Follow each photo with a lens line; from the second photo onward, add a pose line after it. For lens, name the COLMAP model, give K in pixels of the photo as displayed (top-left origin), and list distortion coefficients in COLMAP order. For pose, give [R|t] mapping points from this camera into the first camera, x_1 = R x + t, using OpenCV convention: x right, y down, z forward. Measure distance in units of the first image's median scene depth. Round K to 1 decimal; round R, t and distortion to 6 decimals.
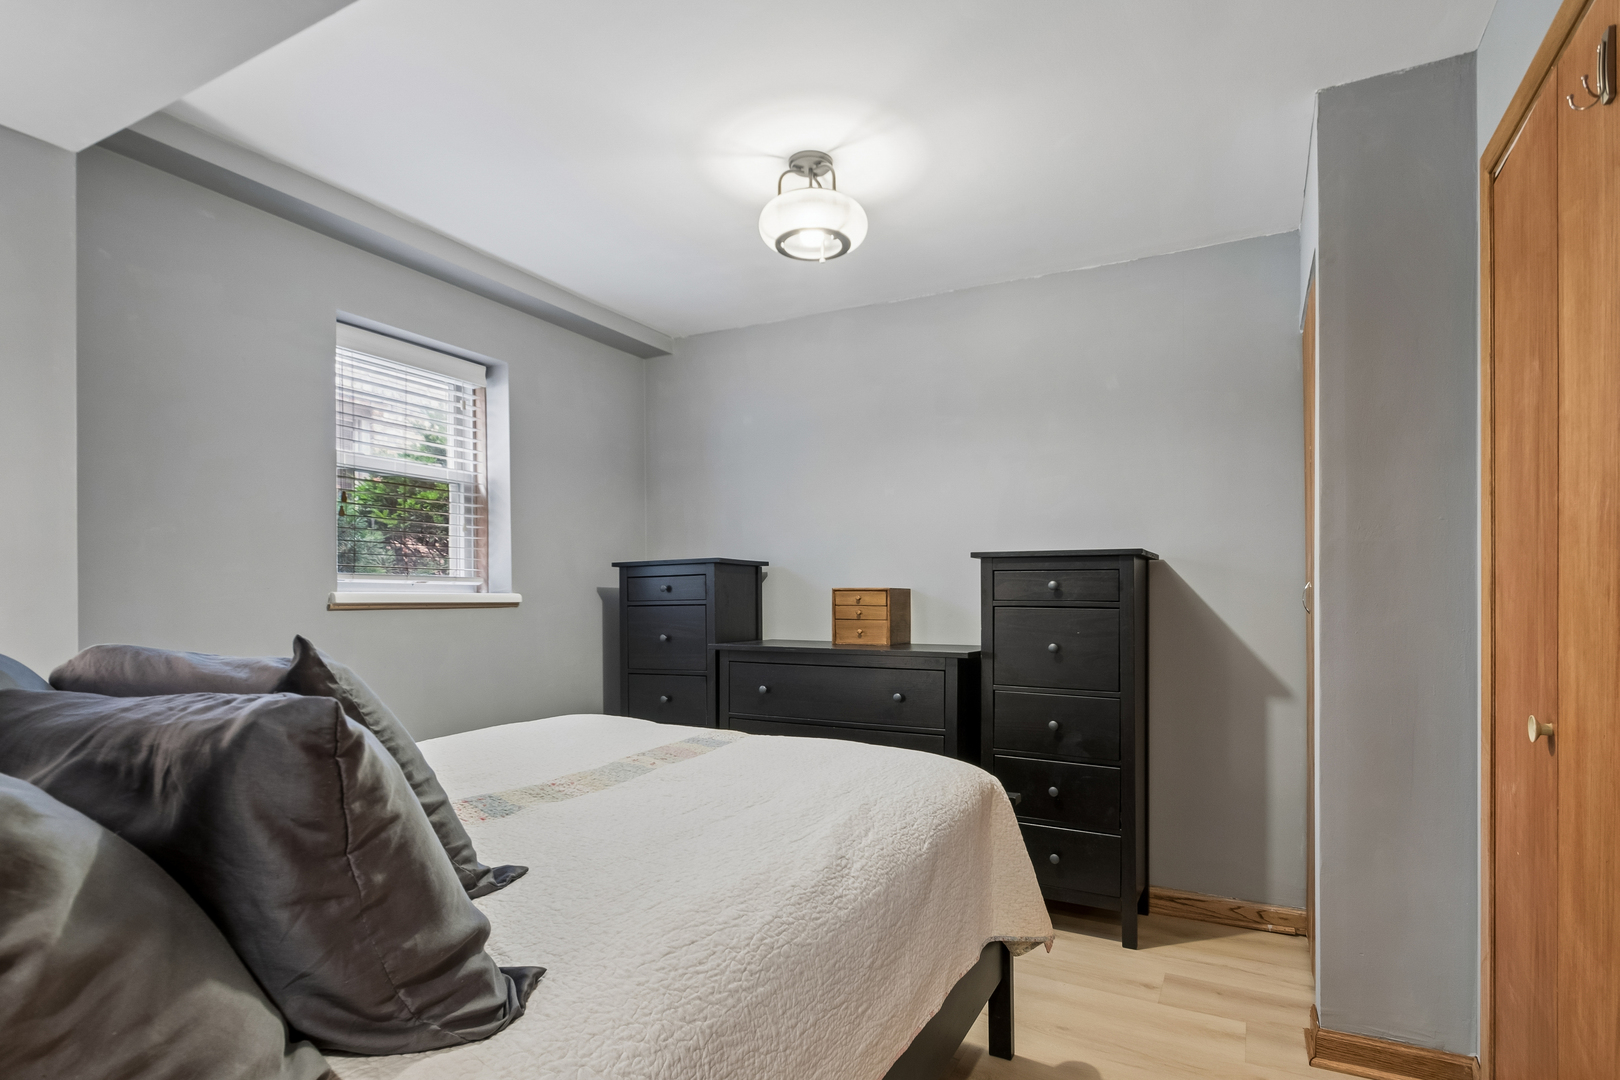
lens RADIAL K [[826.3, 0, 809.0], [0, 826.3, 603.2], [0, 0, 1]] dist [-0.000380, -0.000008]
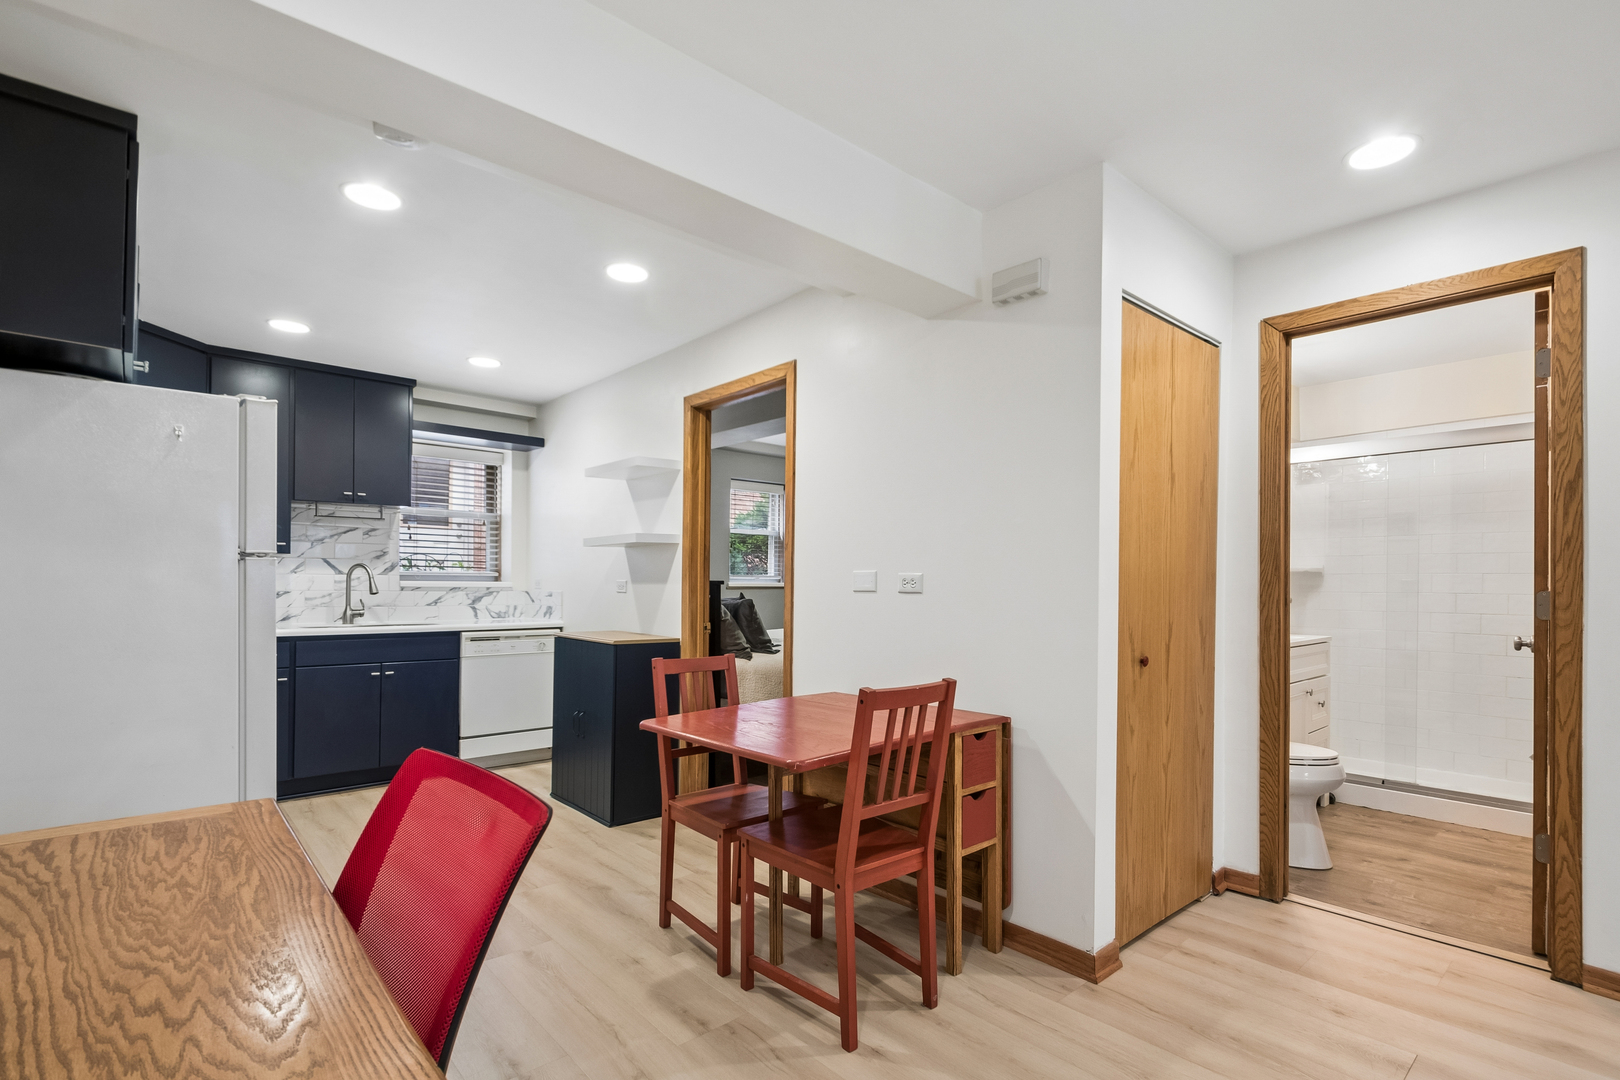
lens RADIAL K [[765.5, 0, 826.6], [0, 765.5, 589.2], [0, 0, 1]] dist [-0.003387, -0.000574]
pose [[0.943317, 0.010257, -0.331736, 0.517522], [-0.009778, 0.999947, 0.003113, 0.000161], [0.331750, 0.000308, 0.943367, -1.164943]]
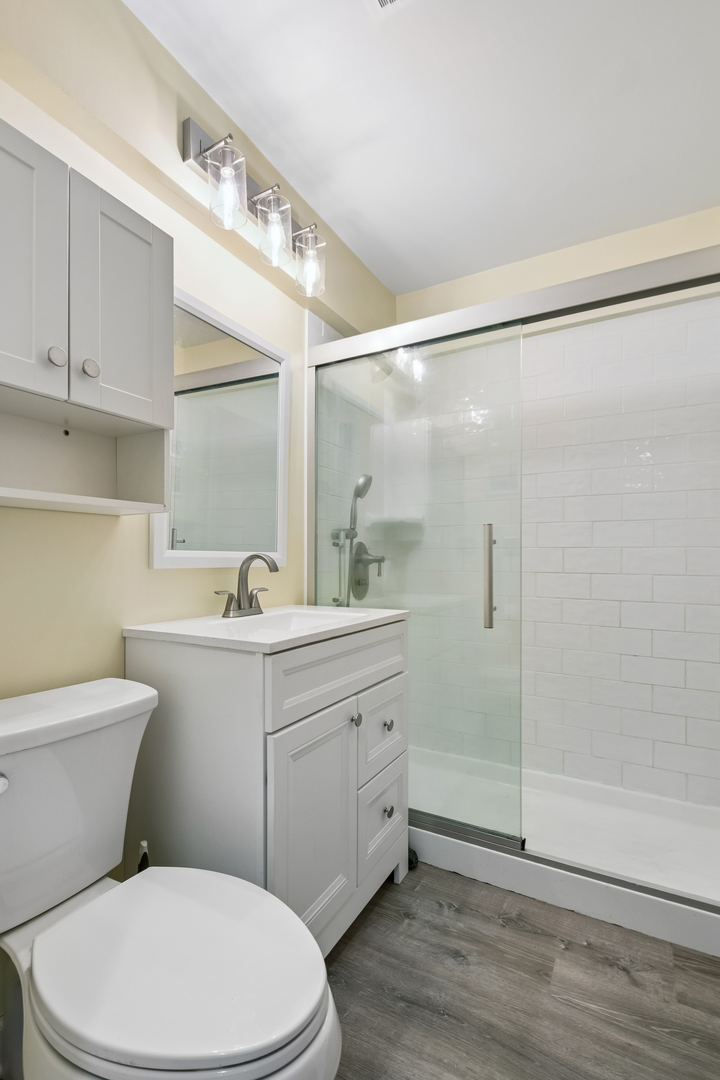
lens RADIAL K [[510.3, 0, 323.5], [0, 510.3, 561.8], [0, 0, 1]] dist [-0.003387, -0.000574]
pose [[0.998734, 0.005127, -0.050035, 0.850273], [-0.005140, 0.999987, -0.000138, 0.023851], [0.050033, 0.000395, 0.998747, -0.160511]]
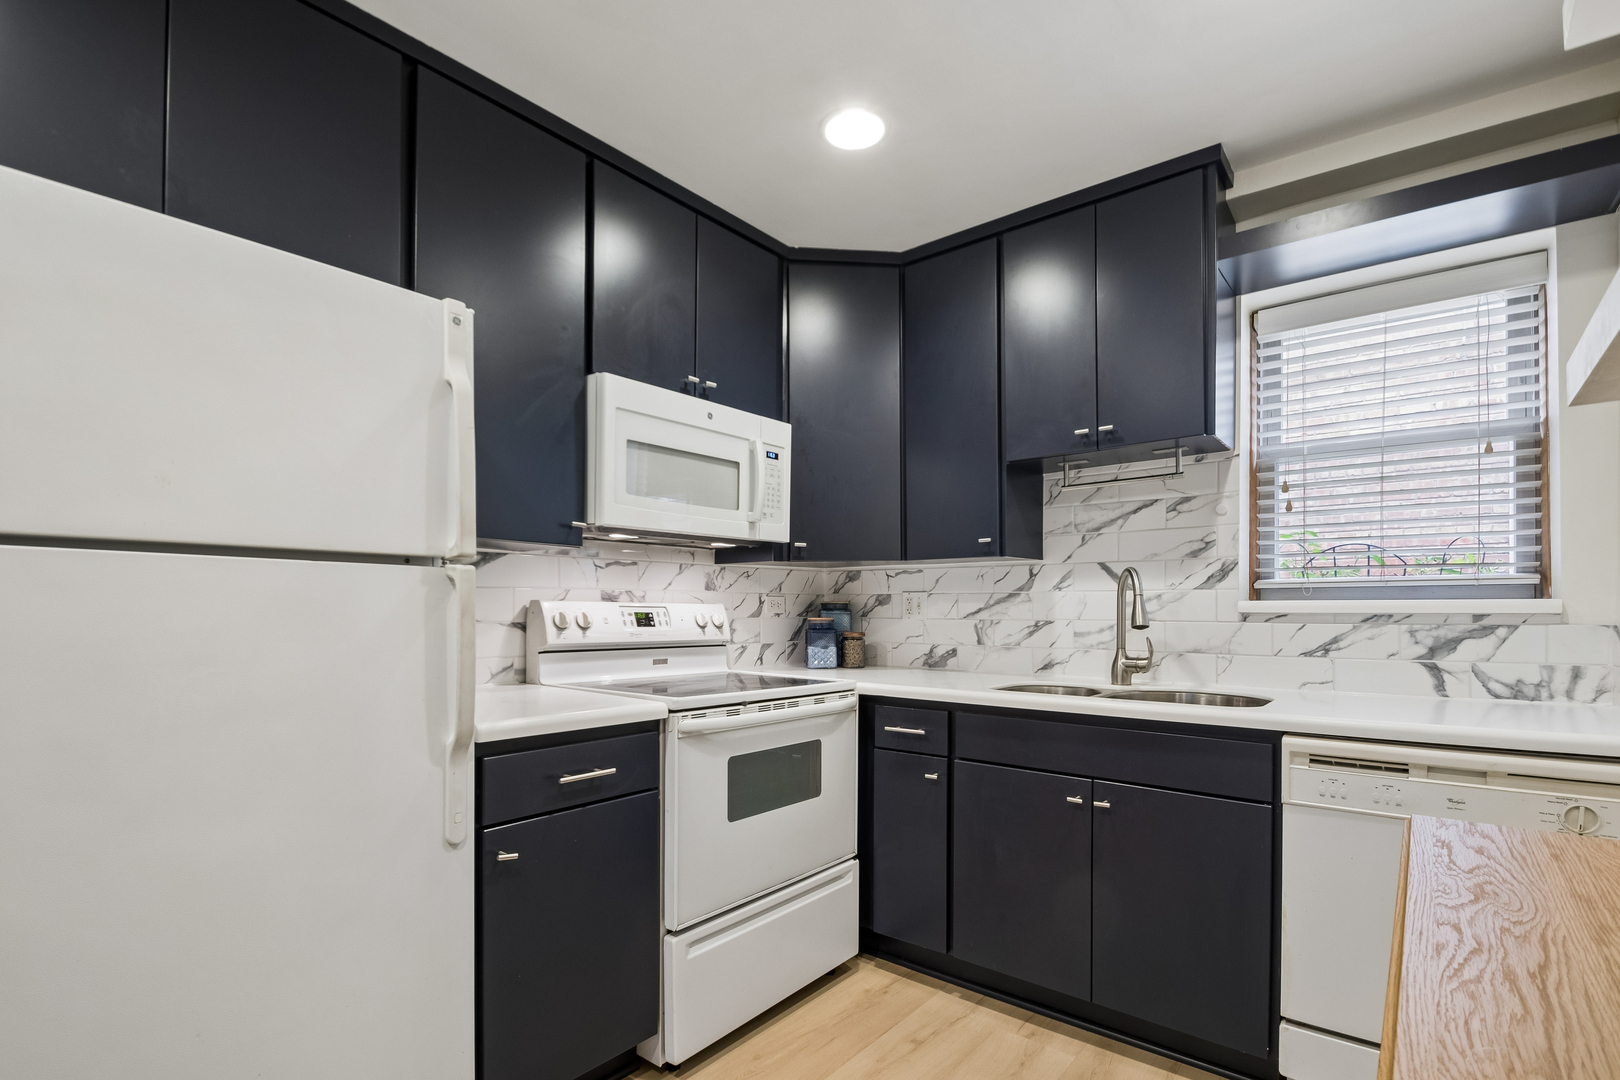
lens RADIAL K [[760.3, 0, 805.9], [0, 760.3, 607.8], [0, 0, 1]] dist [-0.004911, -0.000939]
pose [[-0.186136, 0.002507, -0.982521, -0.081481], [-0.000589, 0.999996, 0.002664, 0.001891], [0.982524, 0.001074, -0.186134, -0.163758]]
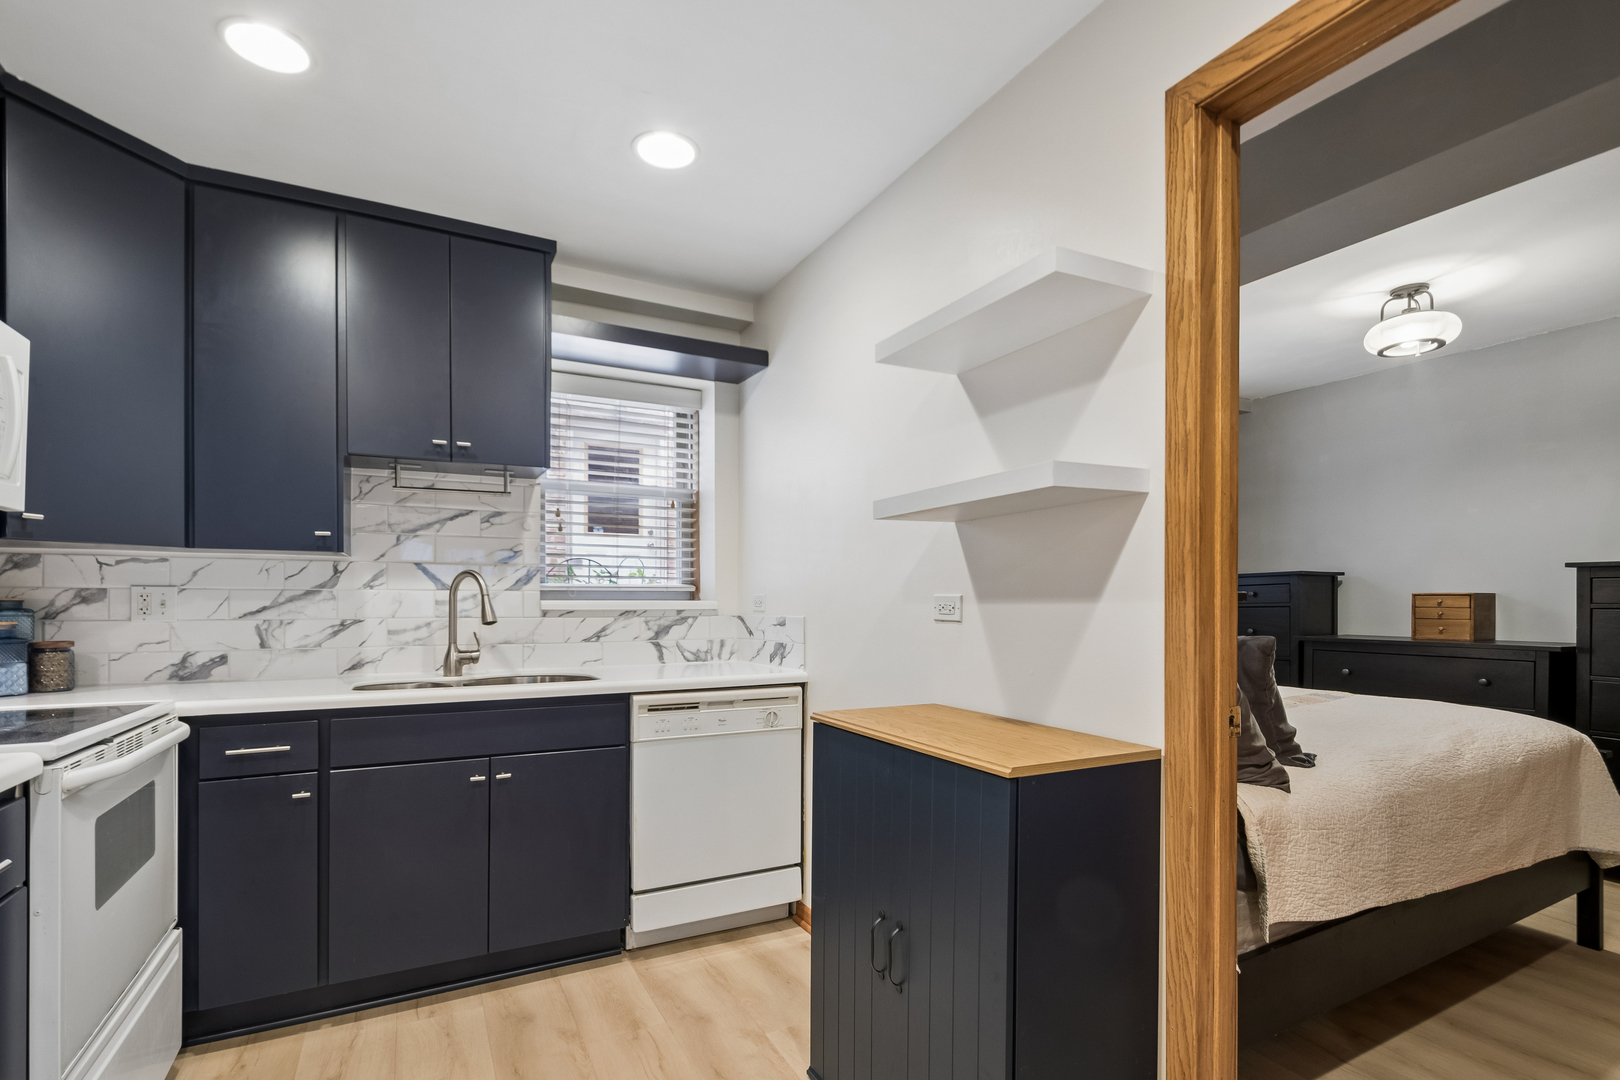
lens RADIAL K [[769.9, 0, 814.6], [0, 769.9, 610.3], [0, 0, 1]] dist [-0.001534, -0.000829]
pose [[0.832256, 0.006654, -0.554352, -0.088264], [-0.002556, 0.999963, 0.008166, 0.000044], [0.554386, -0.005379, 0.832242, -0.510352]]
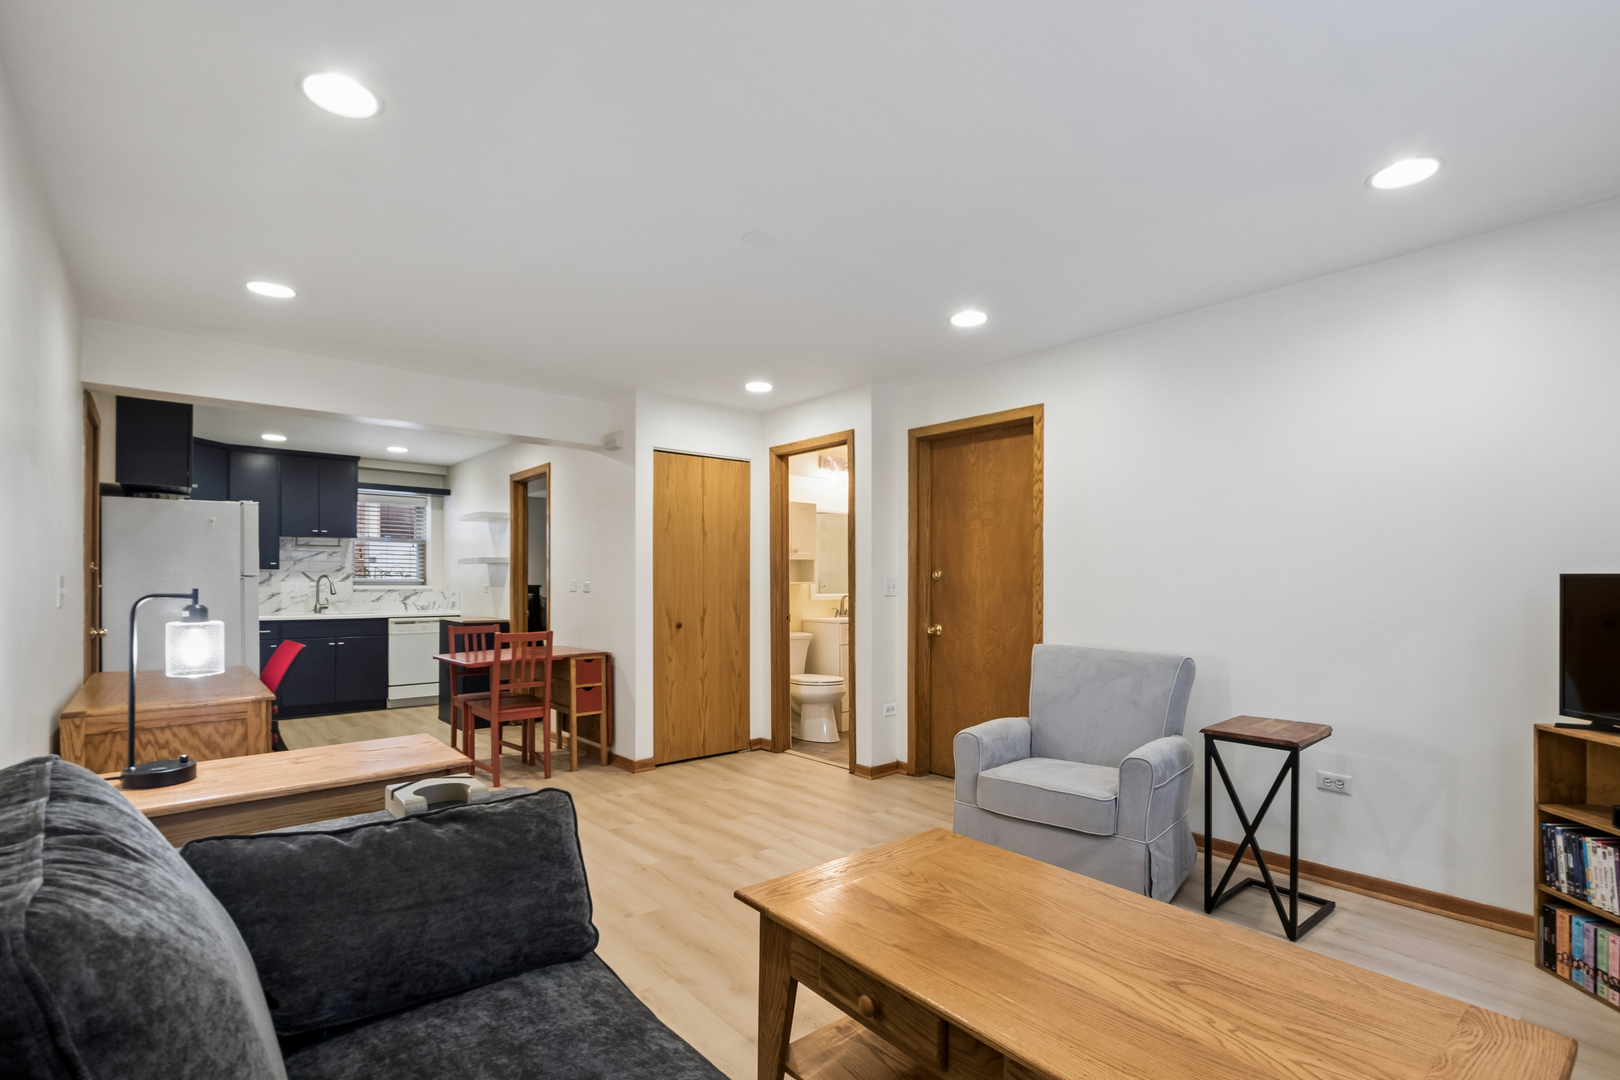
lens RADIAL K [[765.5, 0, 826.6], [0, 765.5, 589.2], [0, 0, 1]] dist [-0.003387, -0.000574]
pose [[0.936174, 0.006101, -0.351484, 1.487650], [-0.004058, 0.999970, 0.006549, -0.015246], [0.351513, -0.004705, 0.936171, -1.747682]]
